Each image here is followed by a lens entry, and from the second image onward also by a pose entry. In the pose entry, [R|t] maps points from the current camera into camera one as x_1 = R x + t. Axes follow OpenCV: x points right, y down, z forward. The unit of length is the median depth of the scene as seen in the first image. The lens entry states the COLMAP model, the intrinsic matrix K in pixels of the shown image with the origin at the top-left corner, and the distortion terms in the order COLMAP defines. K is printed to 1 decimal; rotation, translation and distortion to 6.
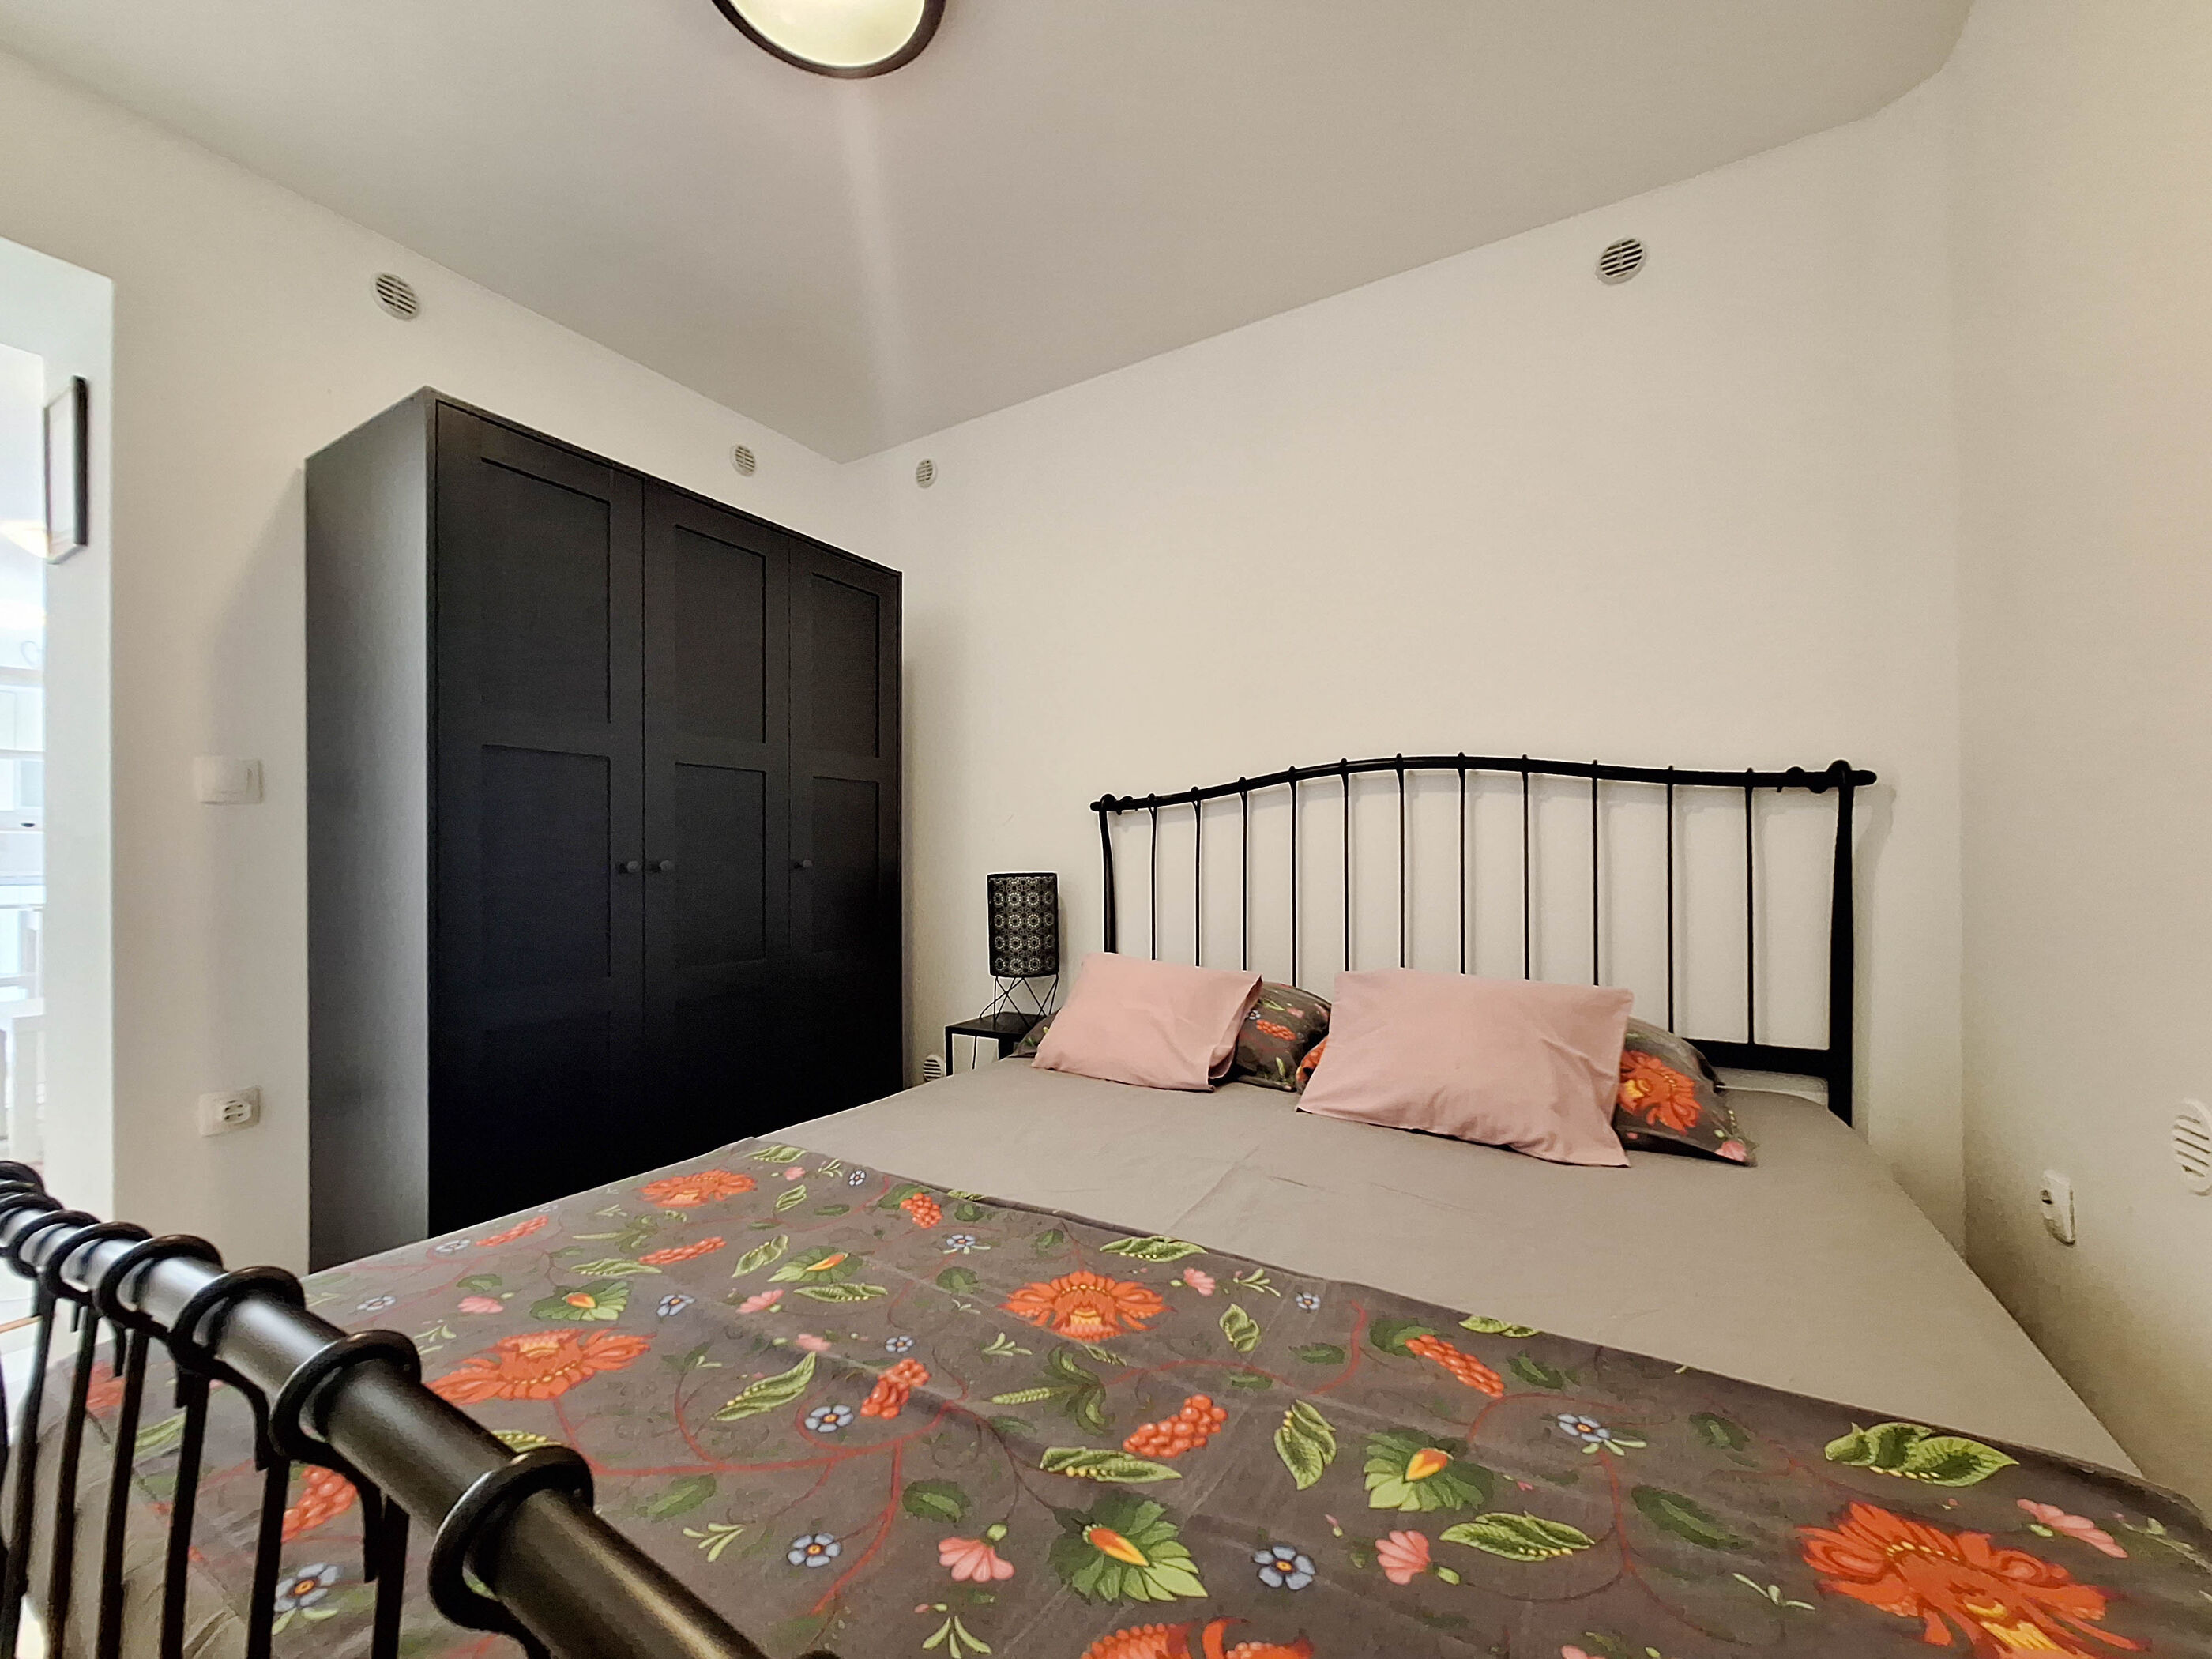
lens RADIAL K [[883.0, 0, 1092.4], [0, 883.0, 859.8], [0, 0, 1]] dist [-0.000346, -0.000095]
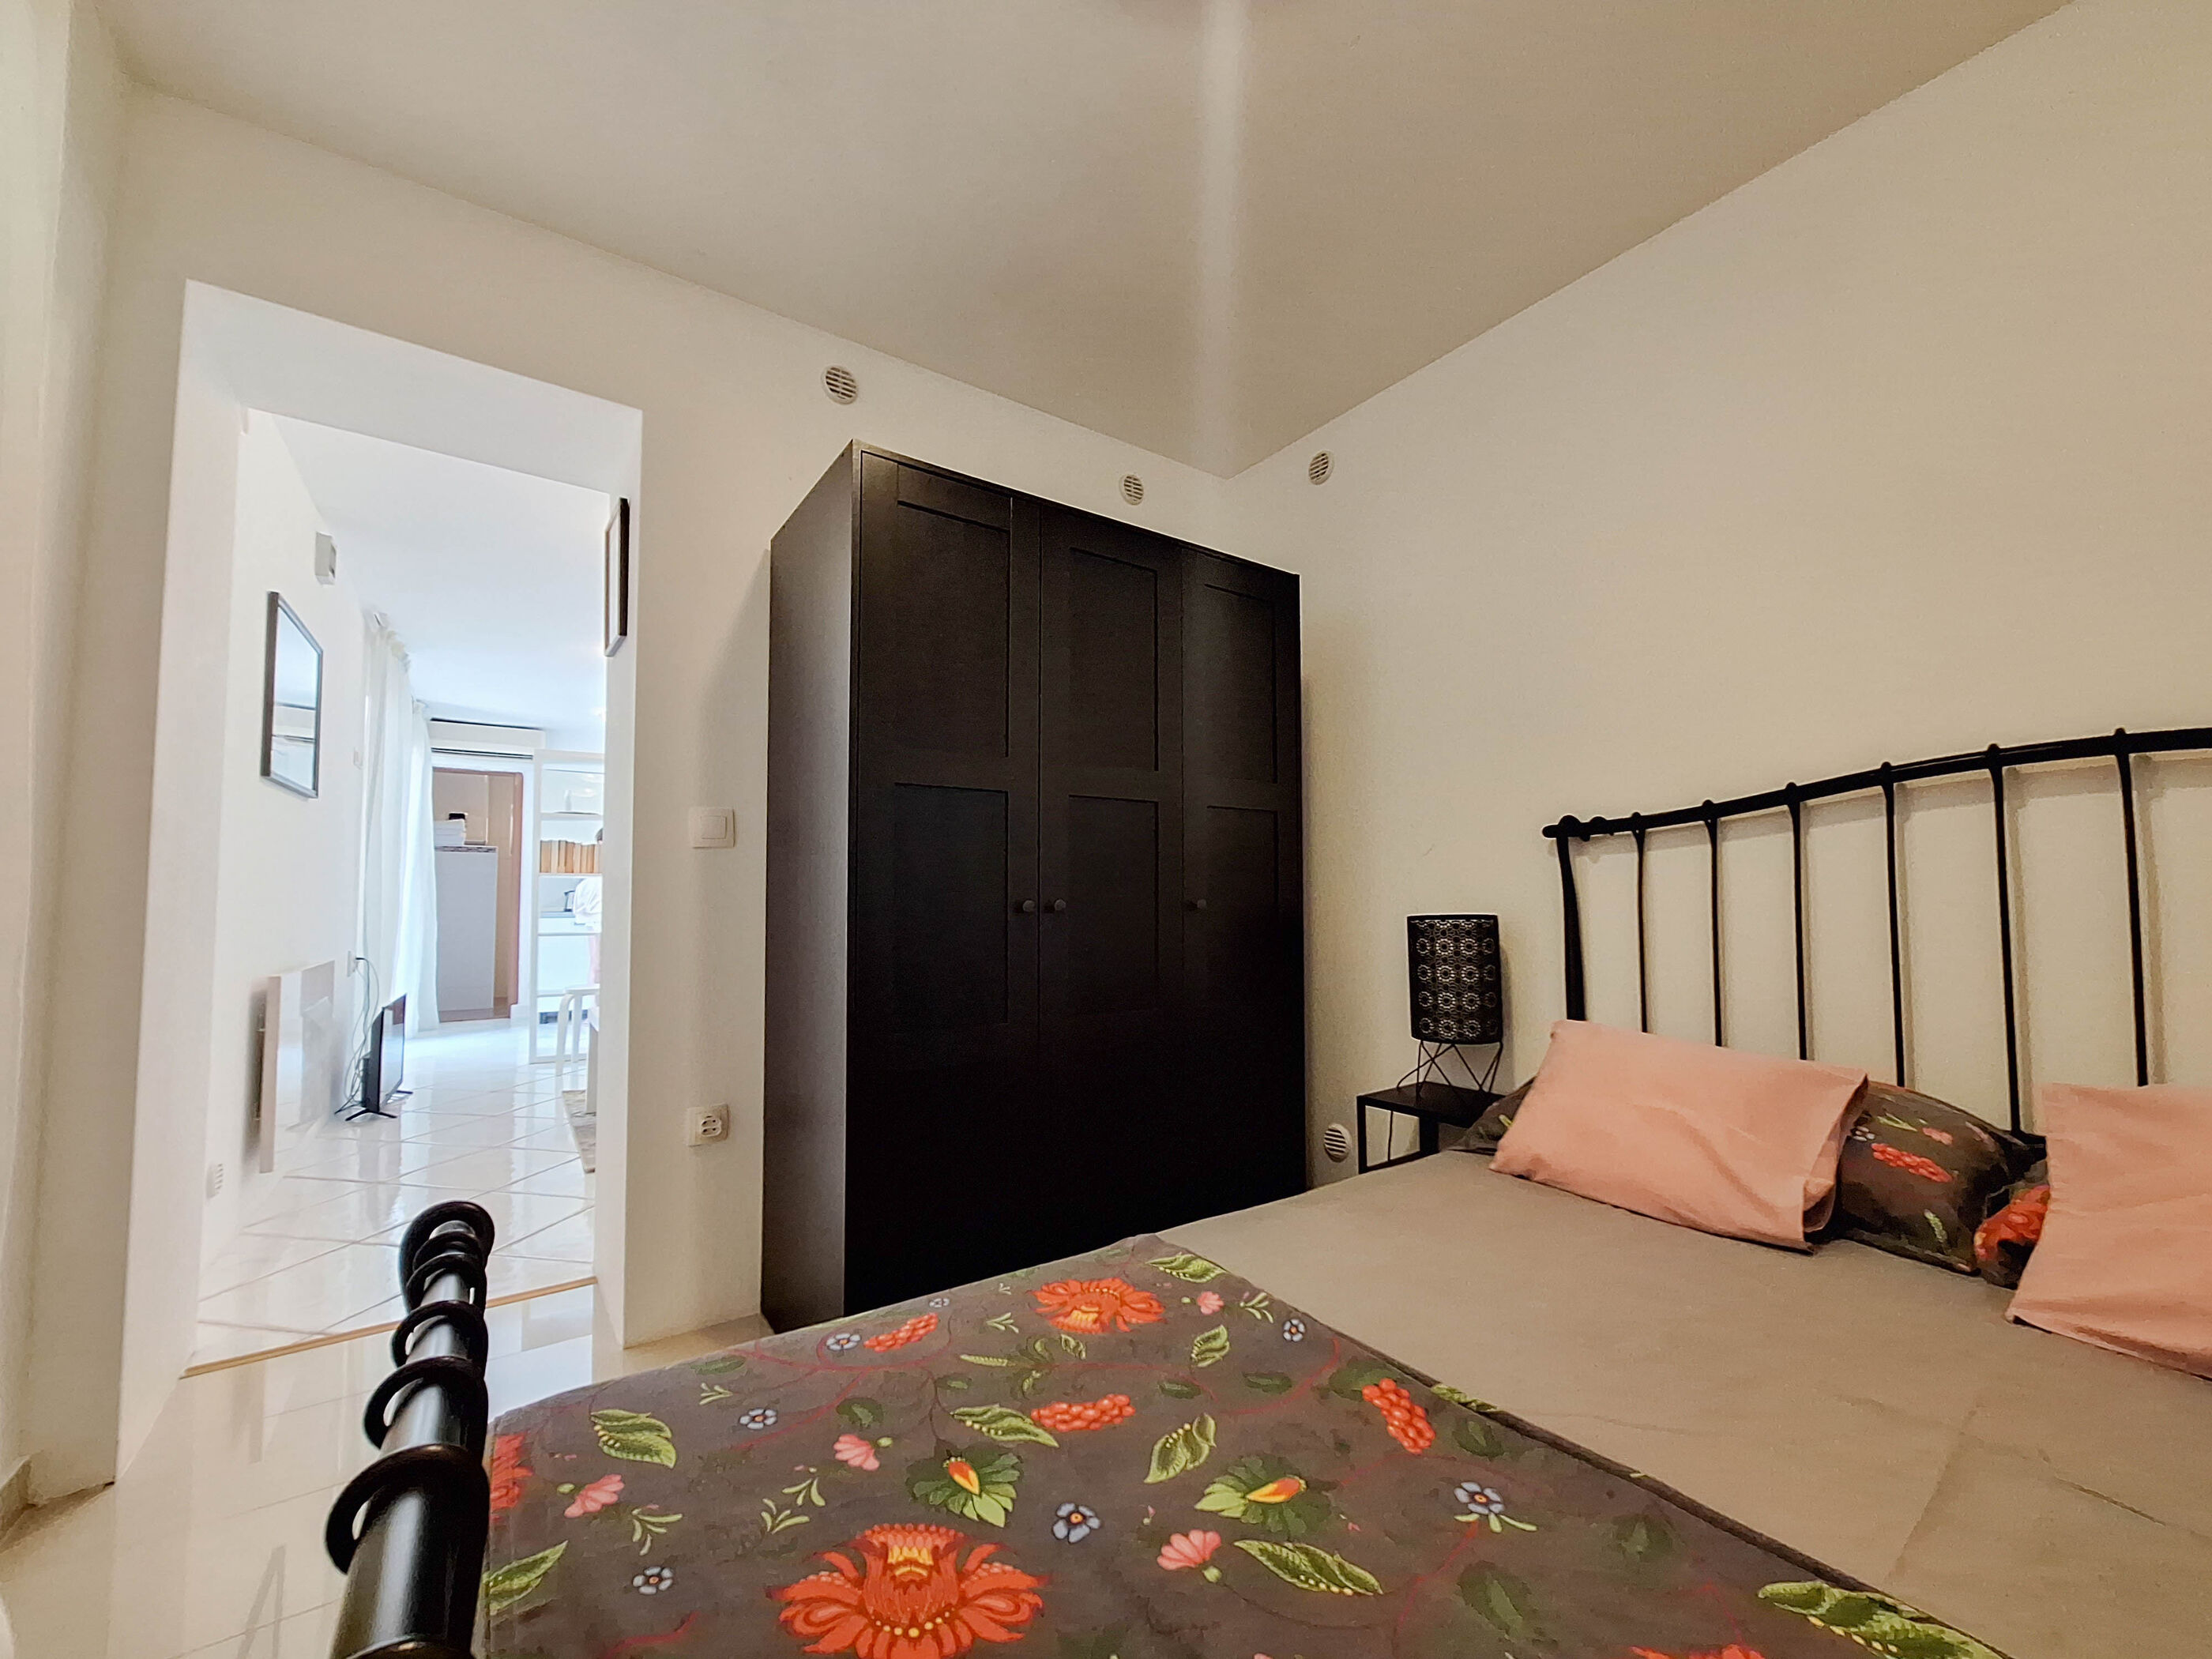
lens RADIAL K [[867.7, 0, 1097.5], [0, 867.7, 862.6], [0, 0, 1]] dist [-0.001495, 0.000021]
pose [[0.919570, -0.014776, -0.392648, -0.091684], [-0.000612, 0.999238, -0.039036, -0.002397], [0.392926, 0.036137, 0.918860, 0.181830]]
